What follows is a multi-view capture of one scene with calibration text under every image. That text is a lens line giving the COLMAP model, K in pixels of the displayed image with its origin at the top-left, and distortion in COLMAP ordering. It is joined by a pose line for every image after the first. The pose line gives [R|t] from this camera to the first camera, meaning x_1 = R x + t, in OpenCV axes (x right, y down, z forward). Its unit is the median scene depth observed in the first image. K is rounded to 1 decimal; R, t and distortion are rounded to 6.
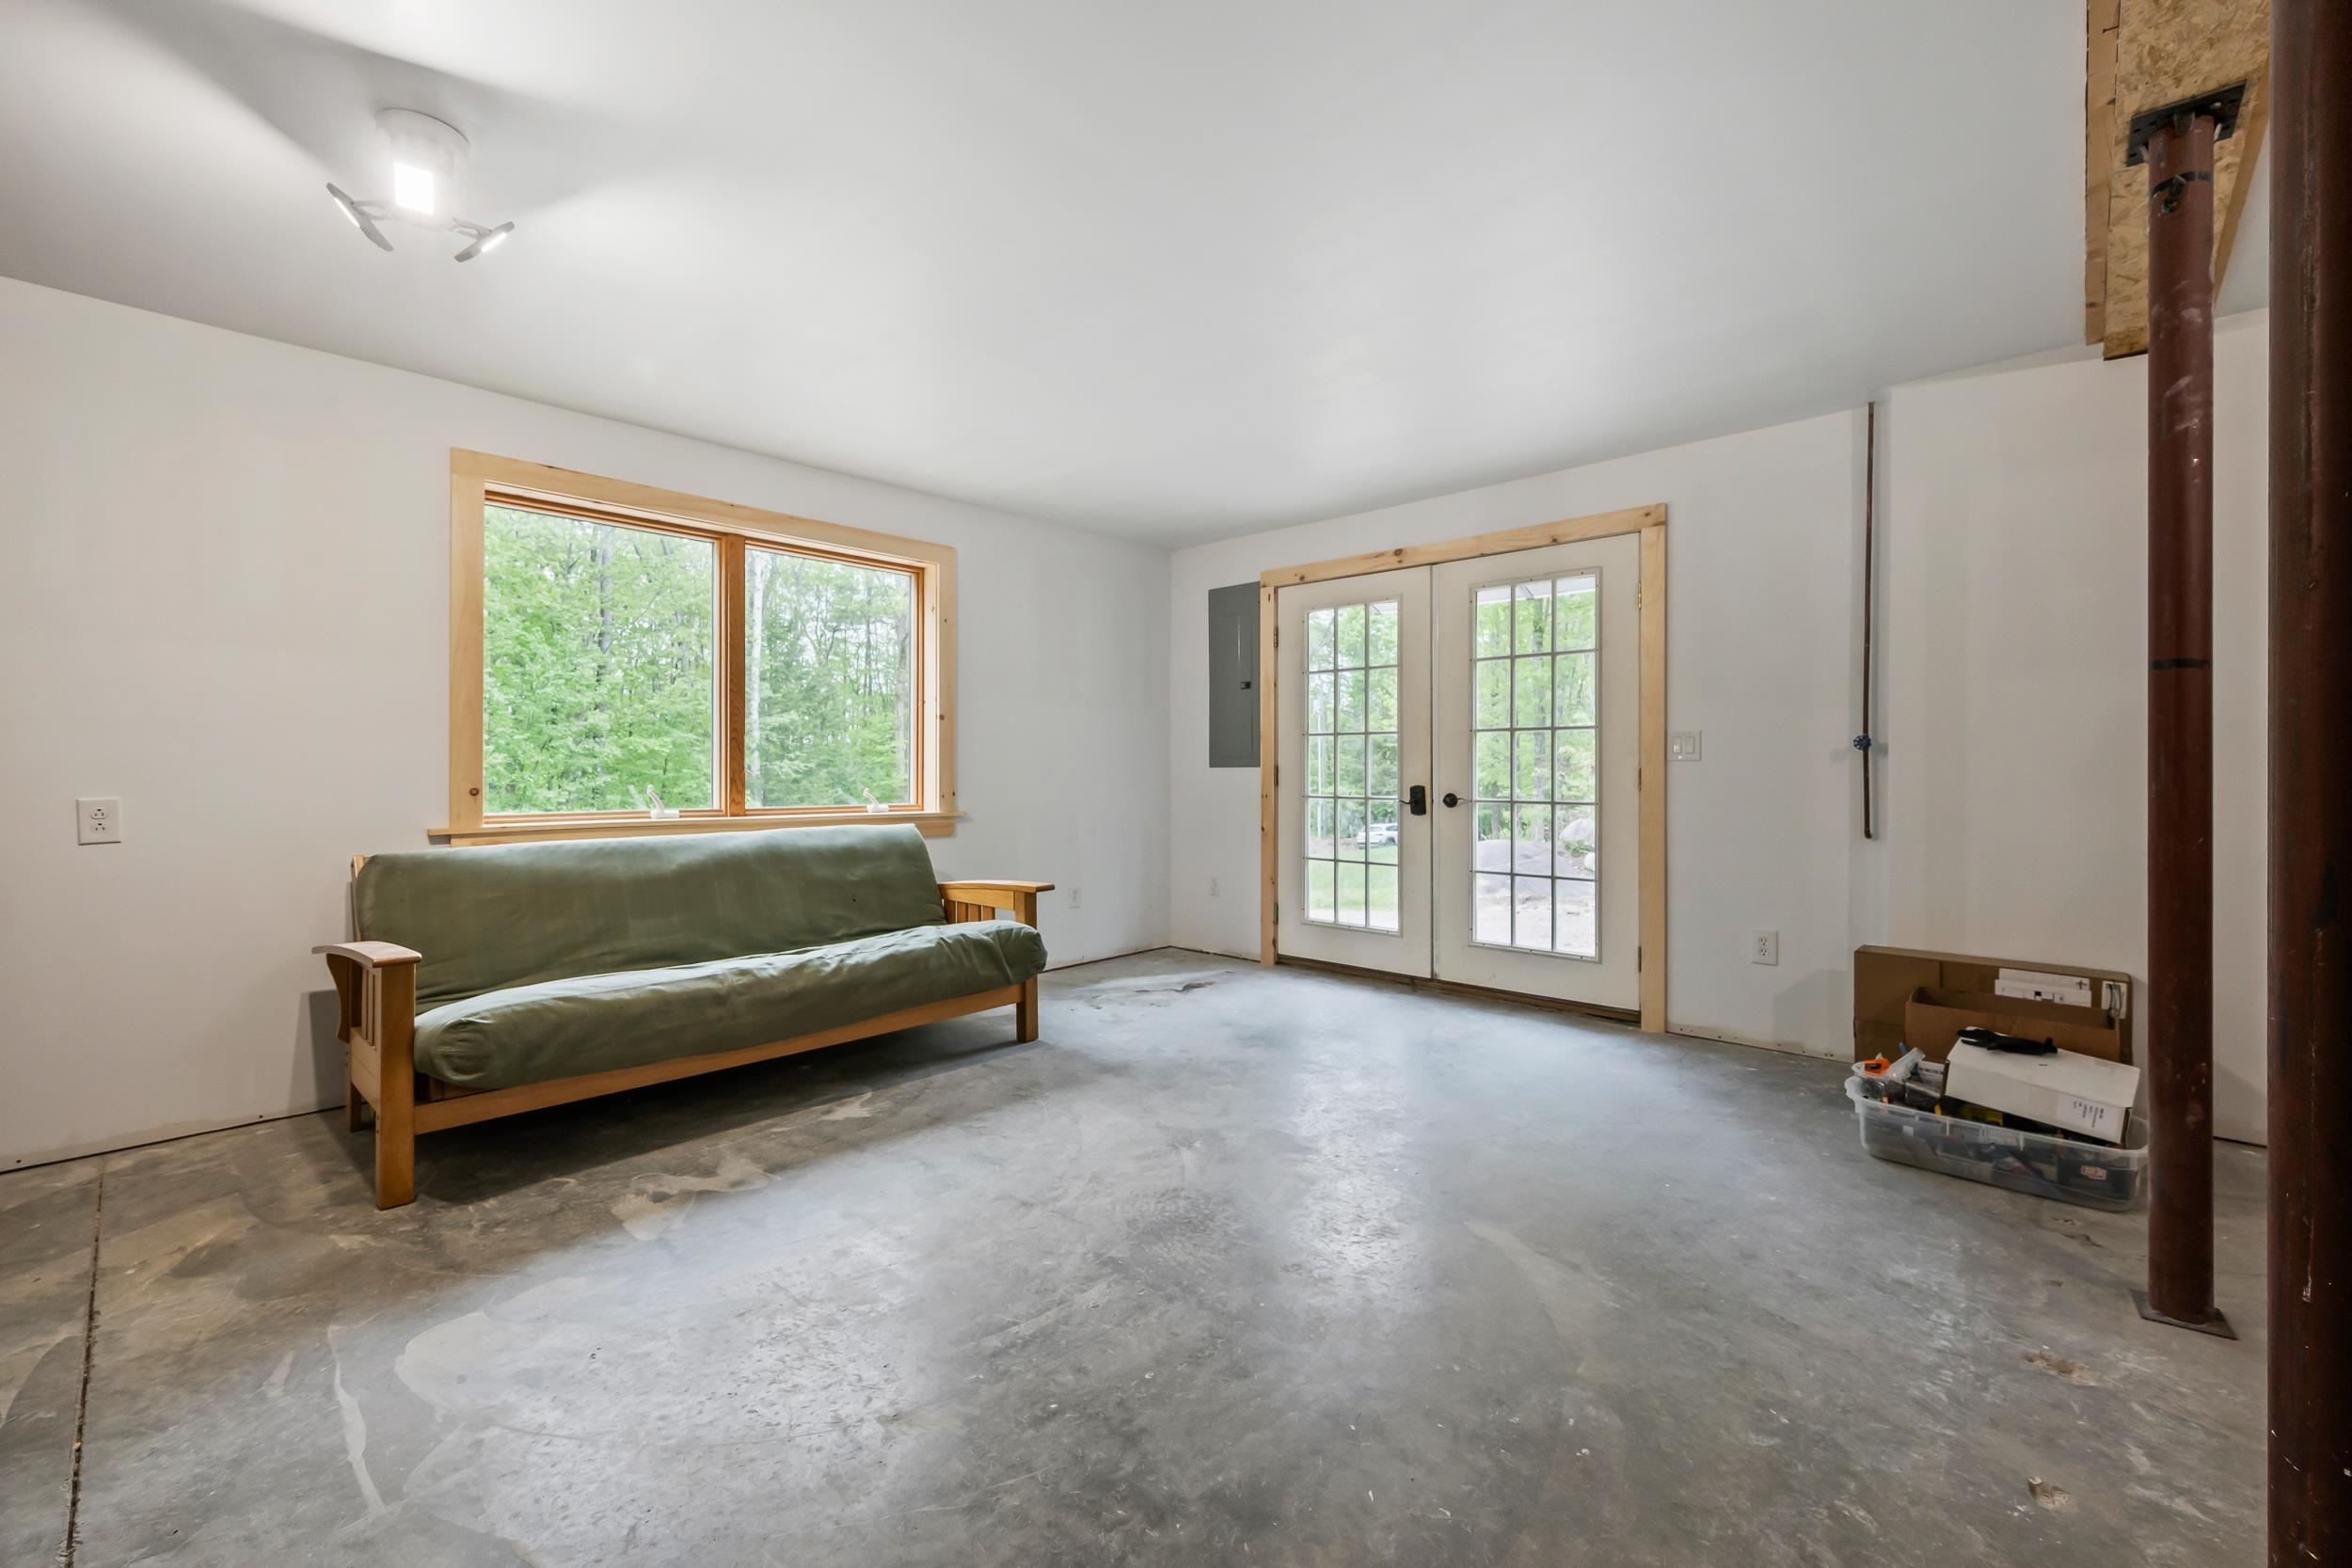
lens RADIAL K [[990.9, 0, 1184.1], [0, 990.9, 776.8], [0, 0, 1]] dist [-0.001950, -0.000323]
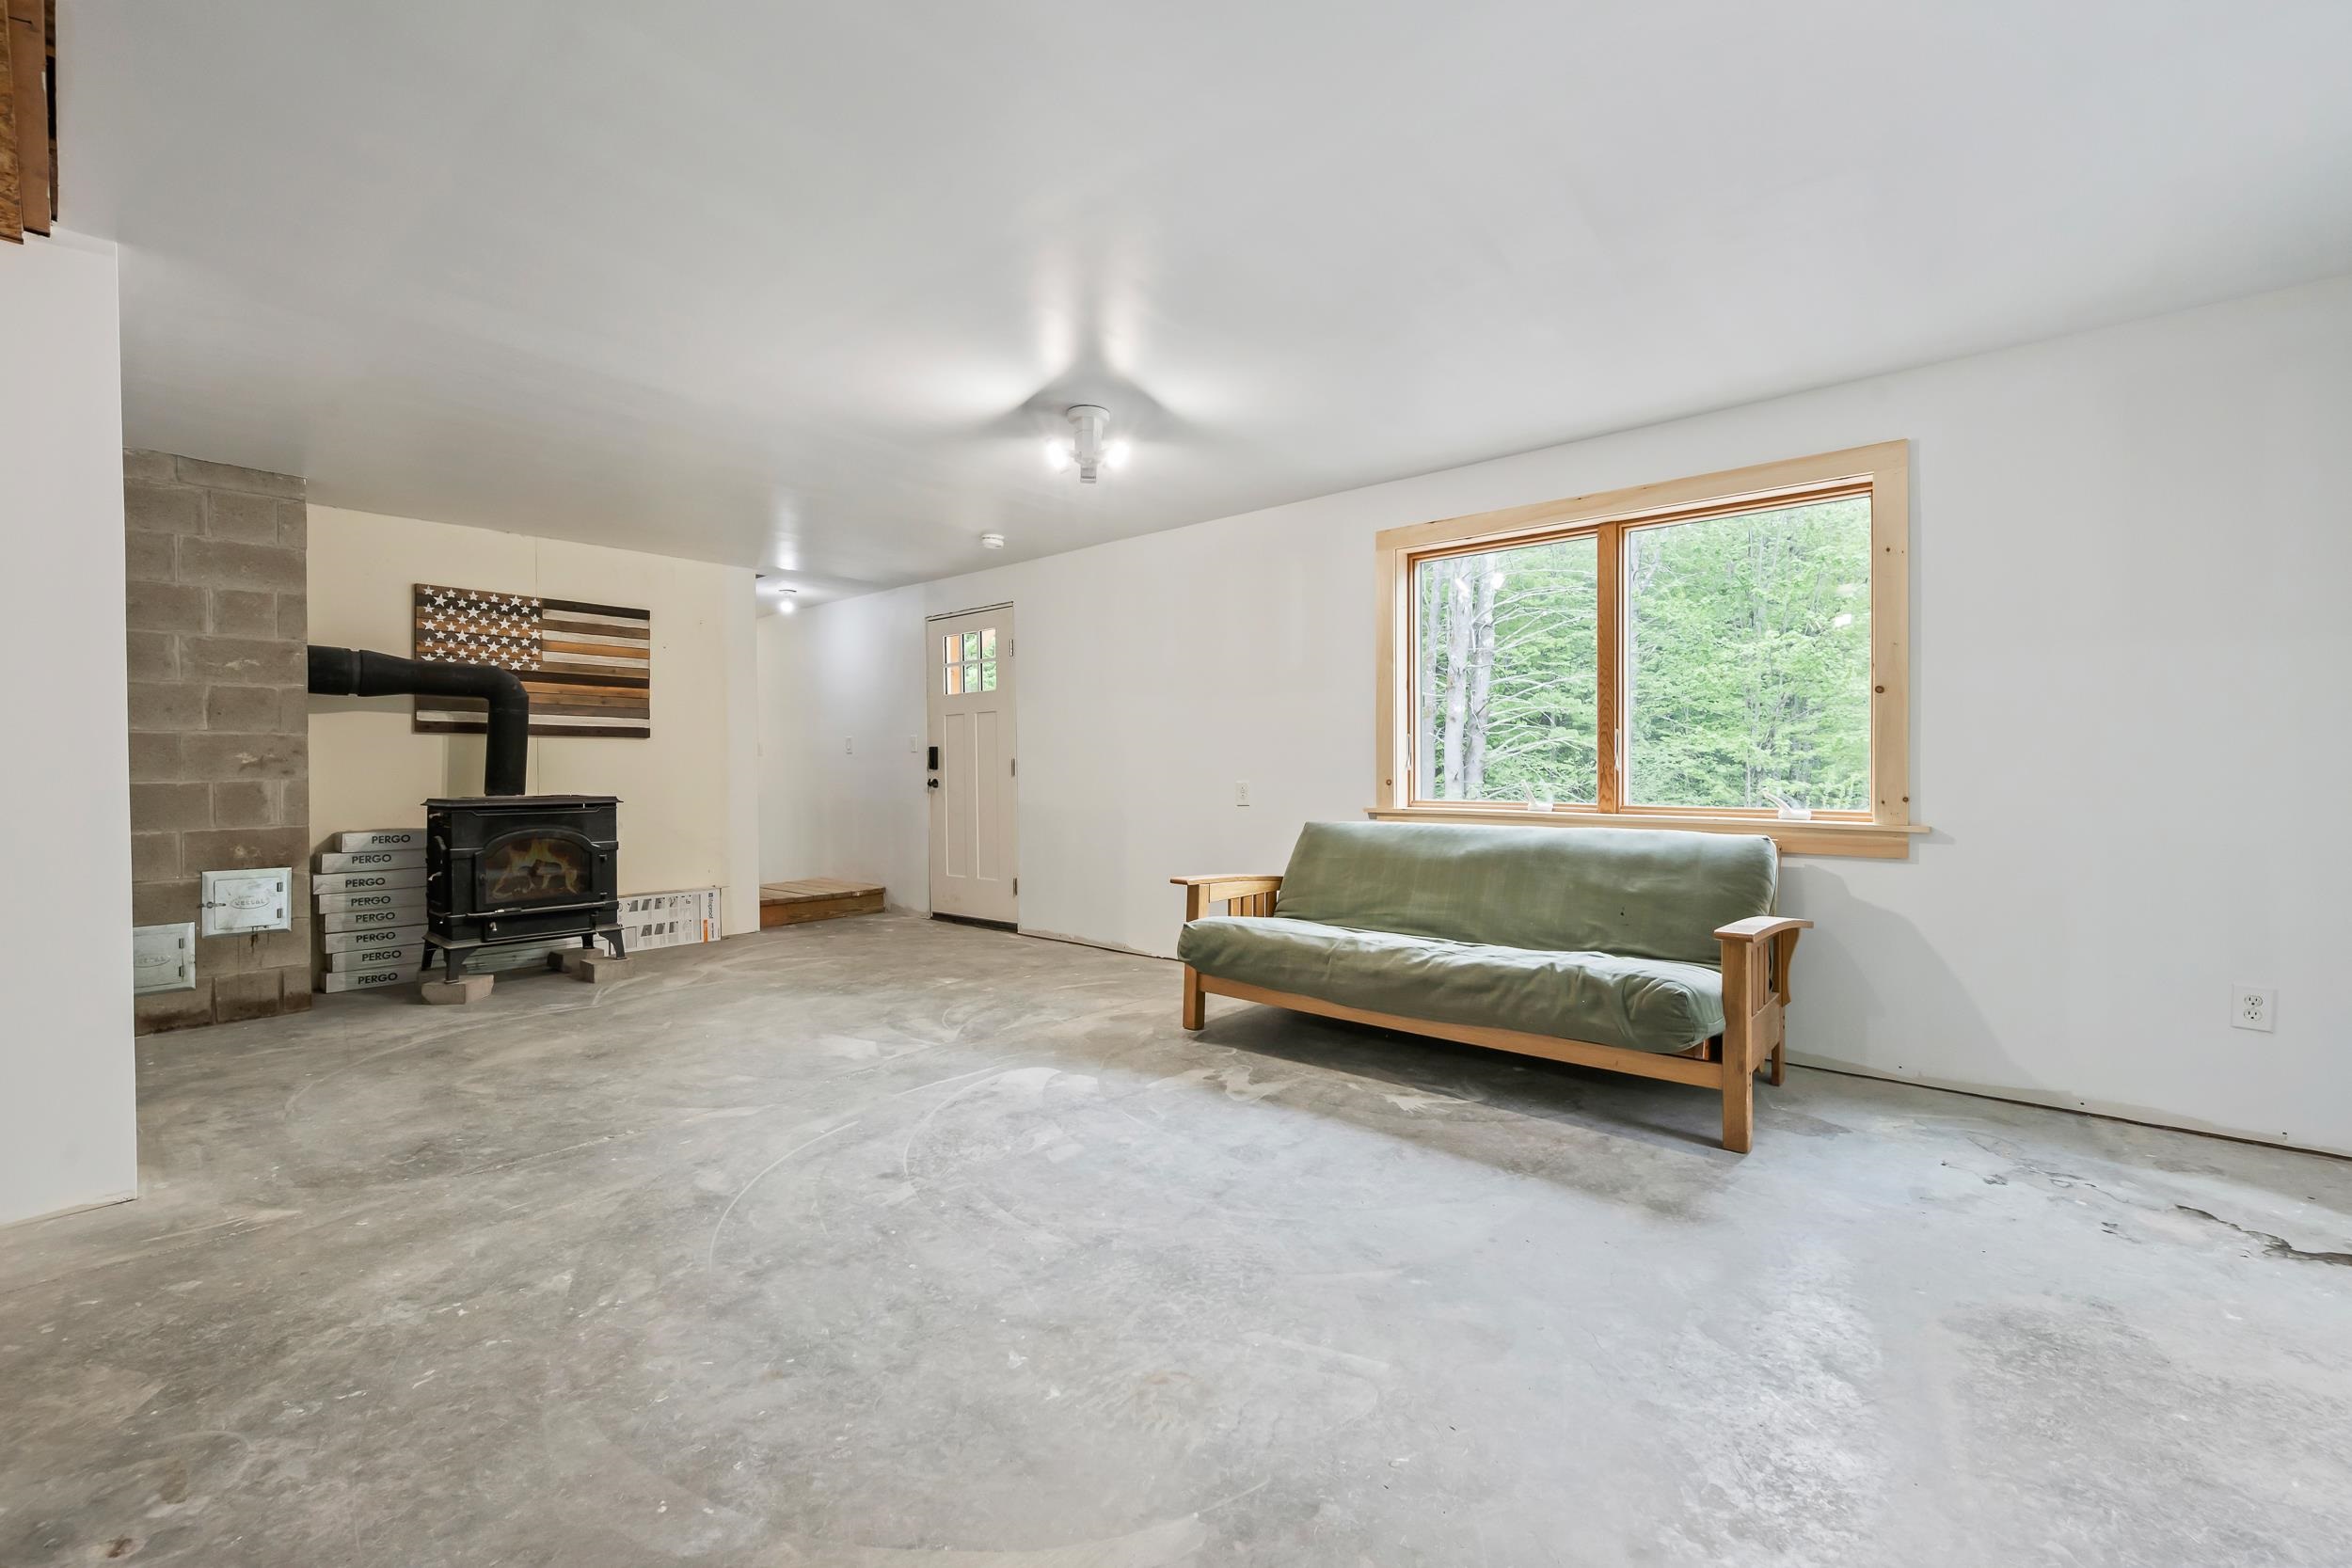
lens RADIAL K [[990.9, 0, 1184.3], [0, 990.9, 775.9], [0, 0, 1]] dist [-0.001950, -0.000323]
pose [[0.019898, 0.013521, -0.999711, 0.698528], [-0.000368, 0.999909, 0.013516, -0.012989], [0.999802, 0.000099, 0.019901, 0.767572]]
